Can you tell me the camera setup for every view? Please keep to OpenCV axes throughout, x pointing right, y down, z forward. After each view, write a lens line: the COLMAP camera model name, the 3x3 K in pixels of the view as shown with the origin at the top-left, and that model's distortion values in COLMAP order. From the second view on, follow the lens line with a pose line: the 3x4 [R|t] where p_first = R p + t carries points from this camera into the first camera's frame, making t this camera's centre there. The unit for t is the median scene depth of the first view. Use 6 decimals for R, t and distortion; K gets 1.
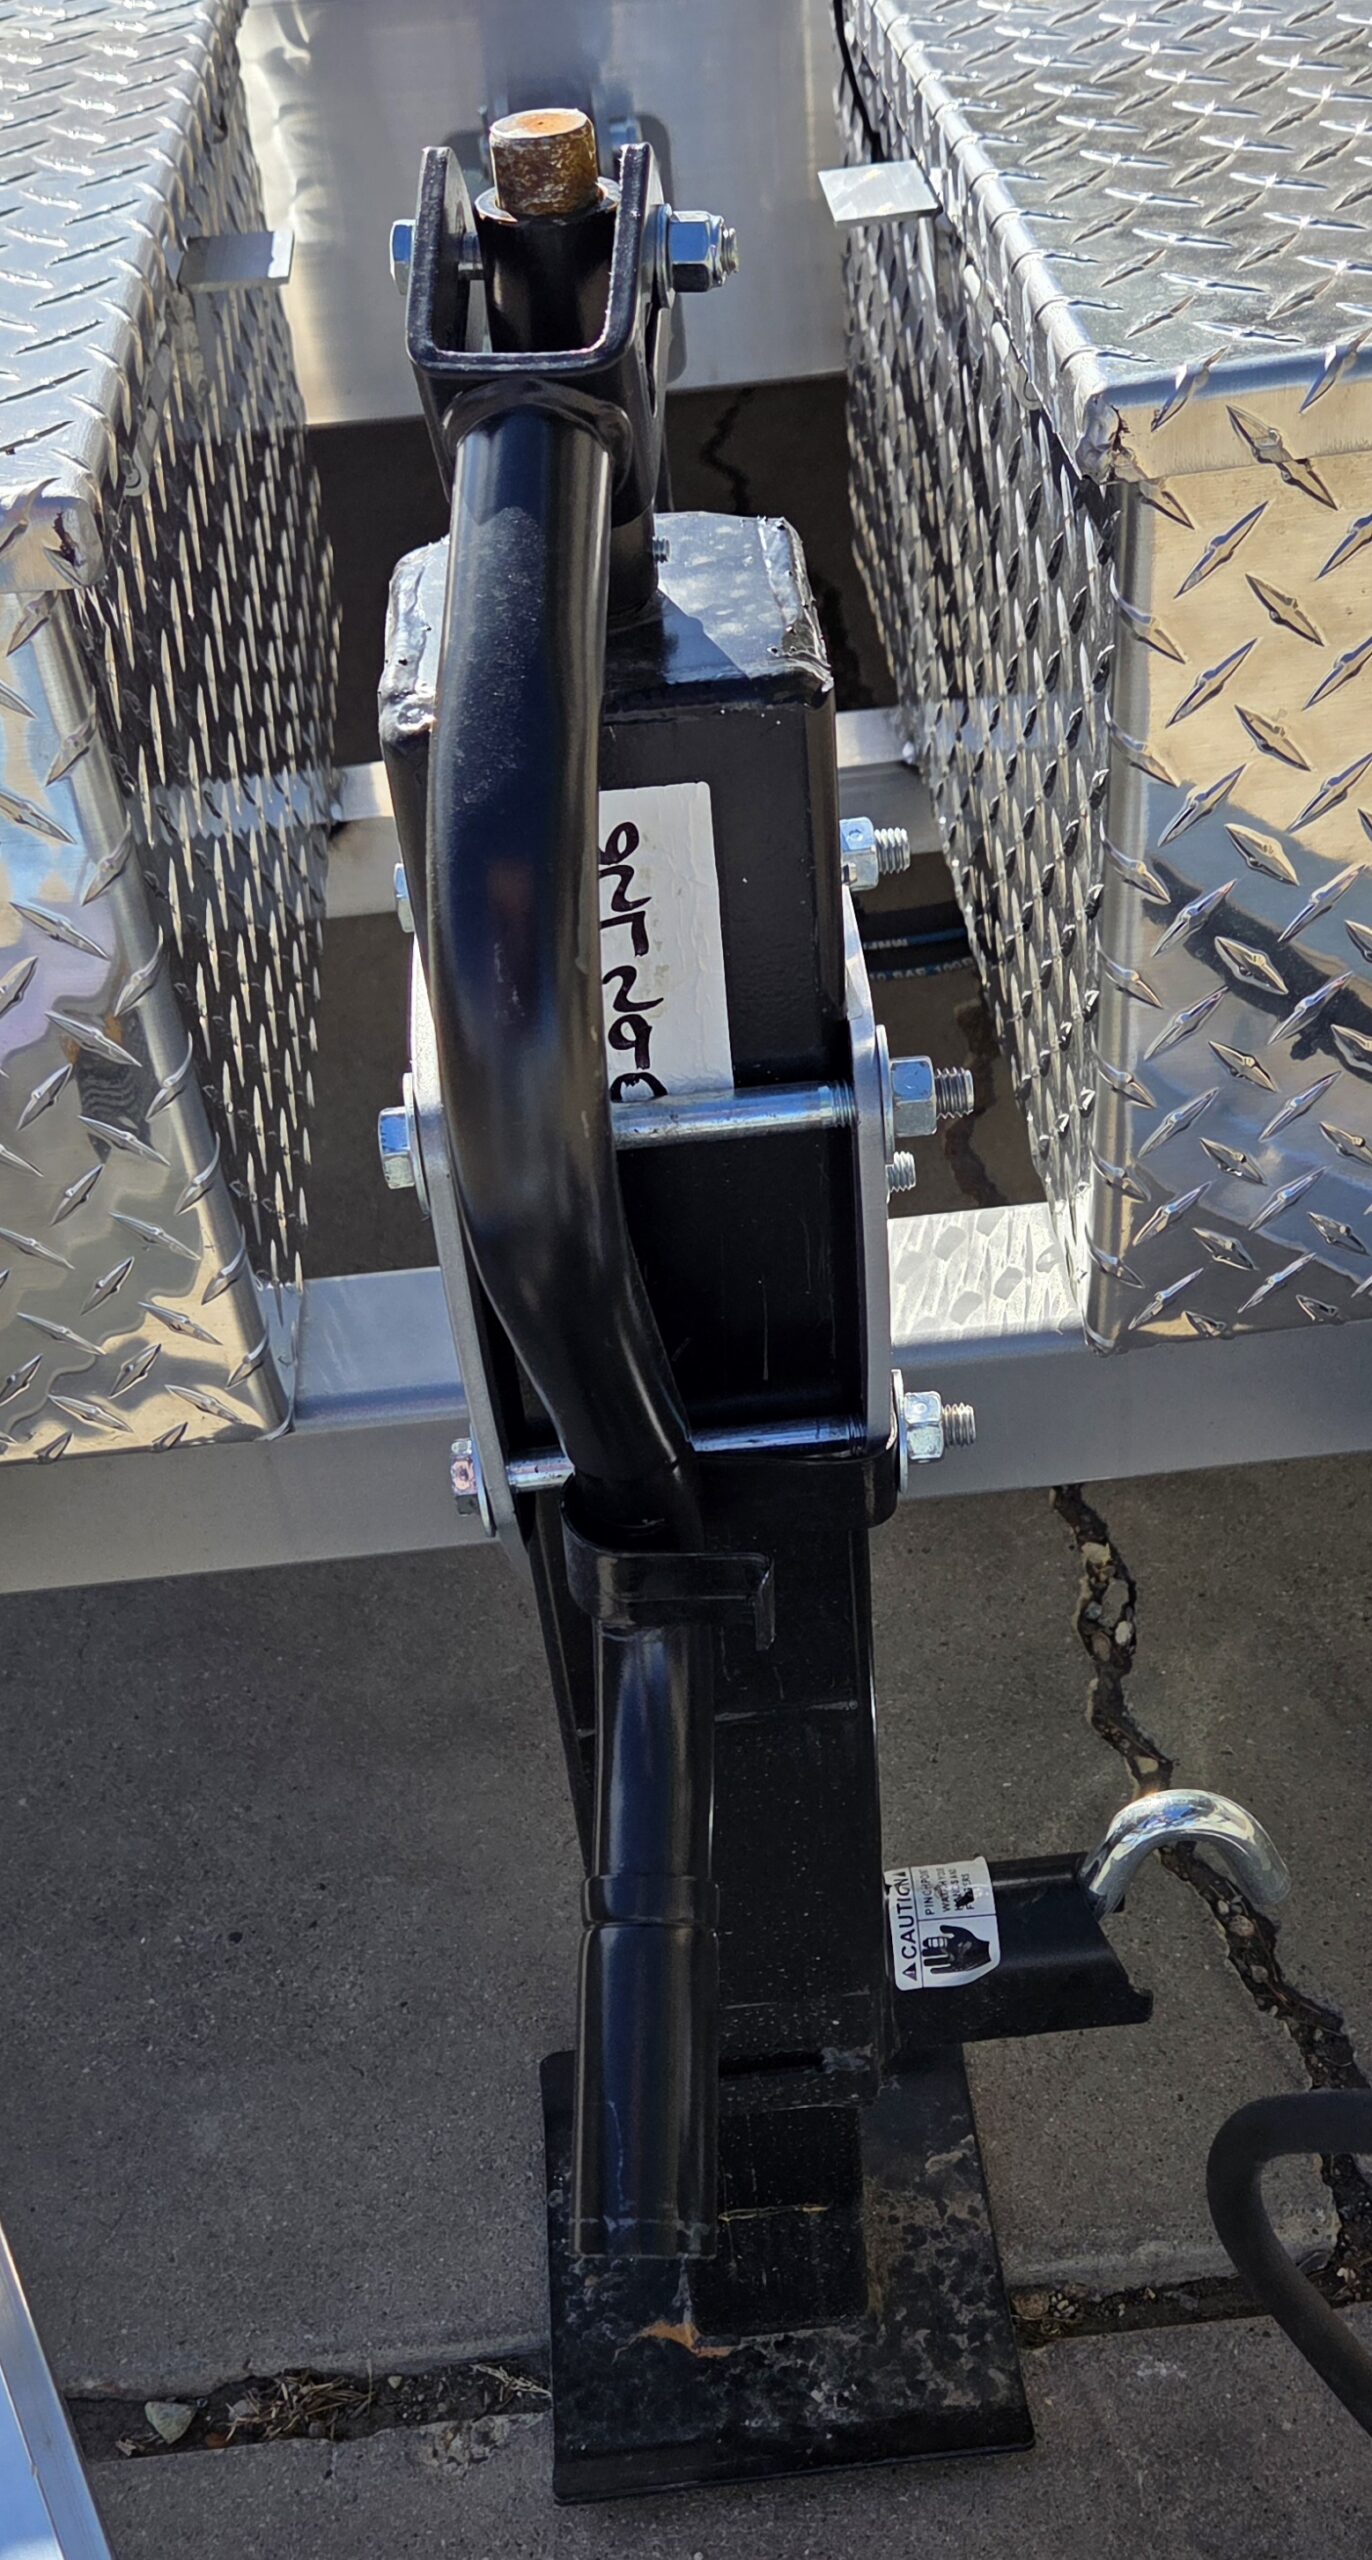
lens RADIAL K [[2145.7, 0, 699.0], [0, 2145.7, 1281.2], [0, 0, 1]] dist [0.018343, 0.002959]
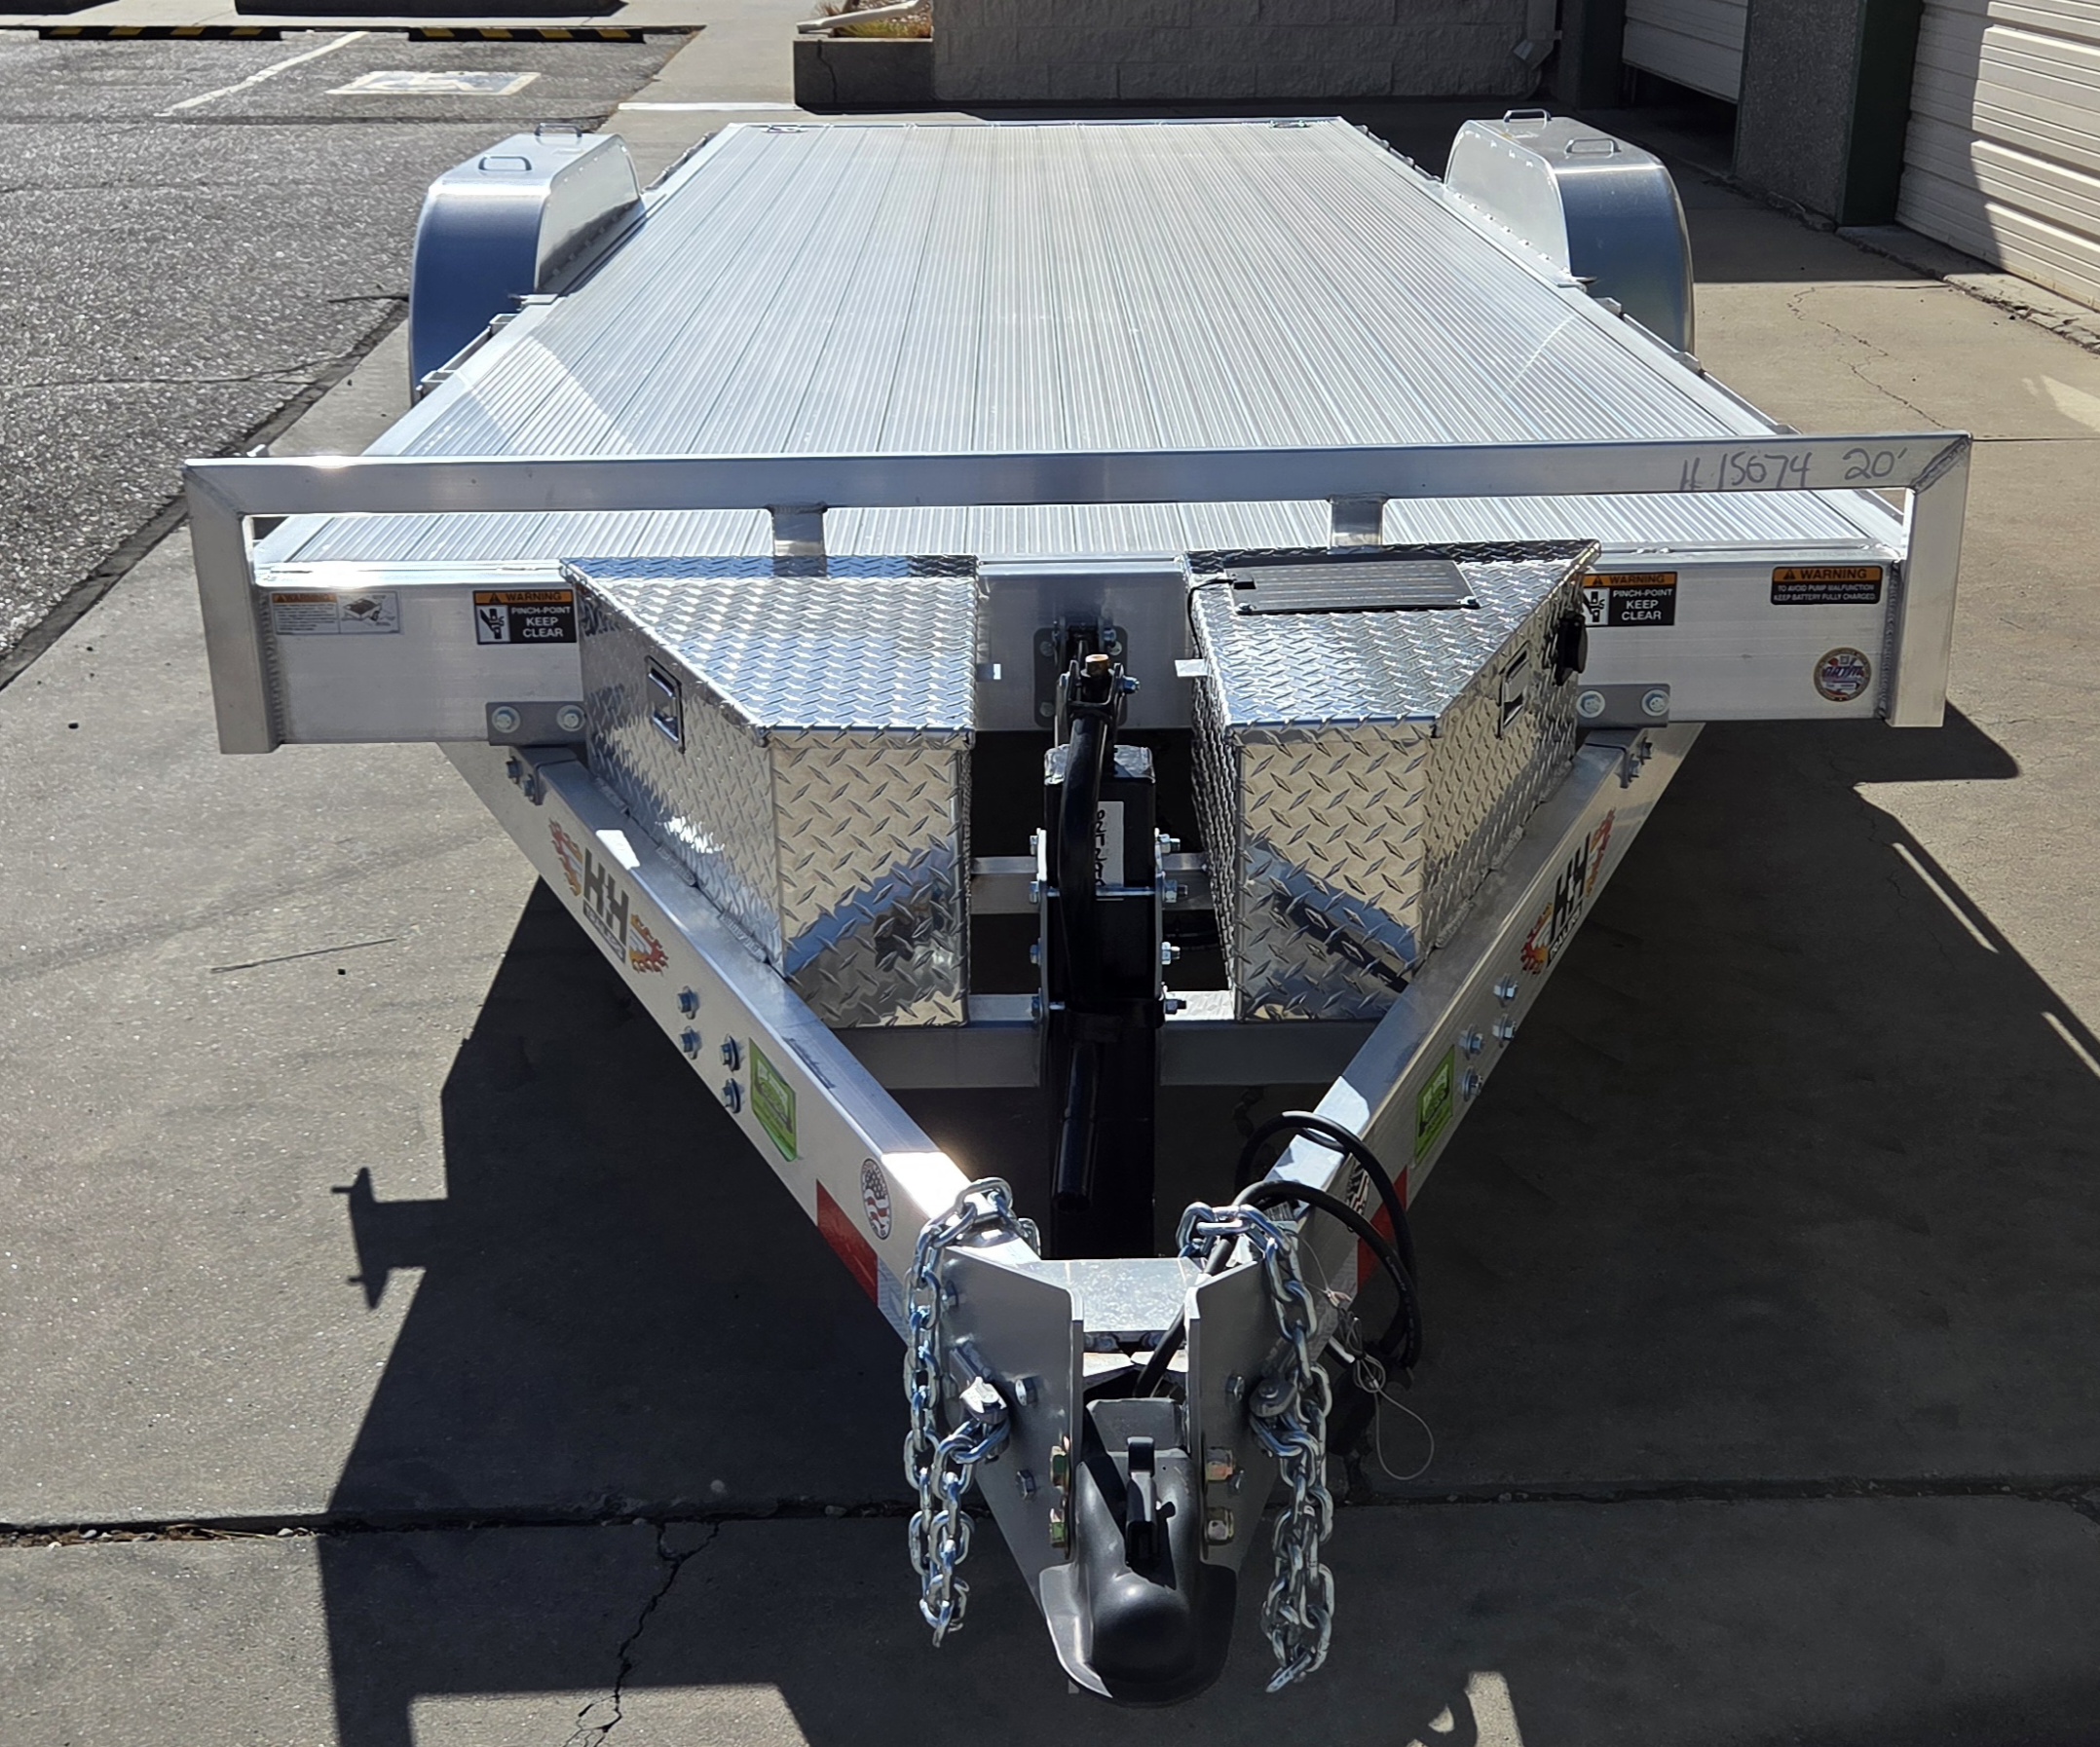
lens RADIAL K [[1538.6, 0, 1047.0], [0, 1538.6, 874.8], [0, 0, 1]] dist [0.004750, 0.000256]
pose [[0.995300, 0.082209, -0.051177, 0.019084], [-0.093878, 0.948774, -0.301688, 0.725908], [0.023754, 0.305075, 0.952032, -1.597708]]
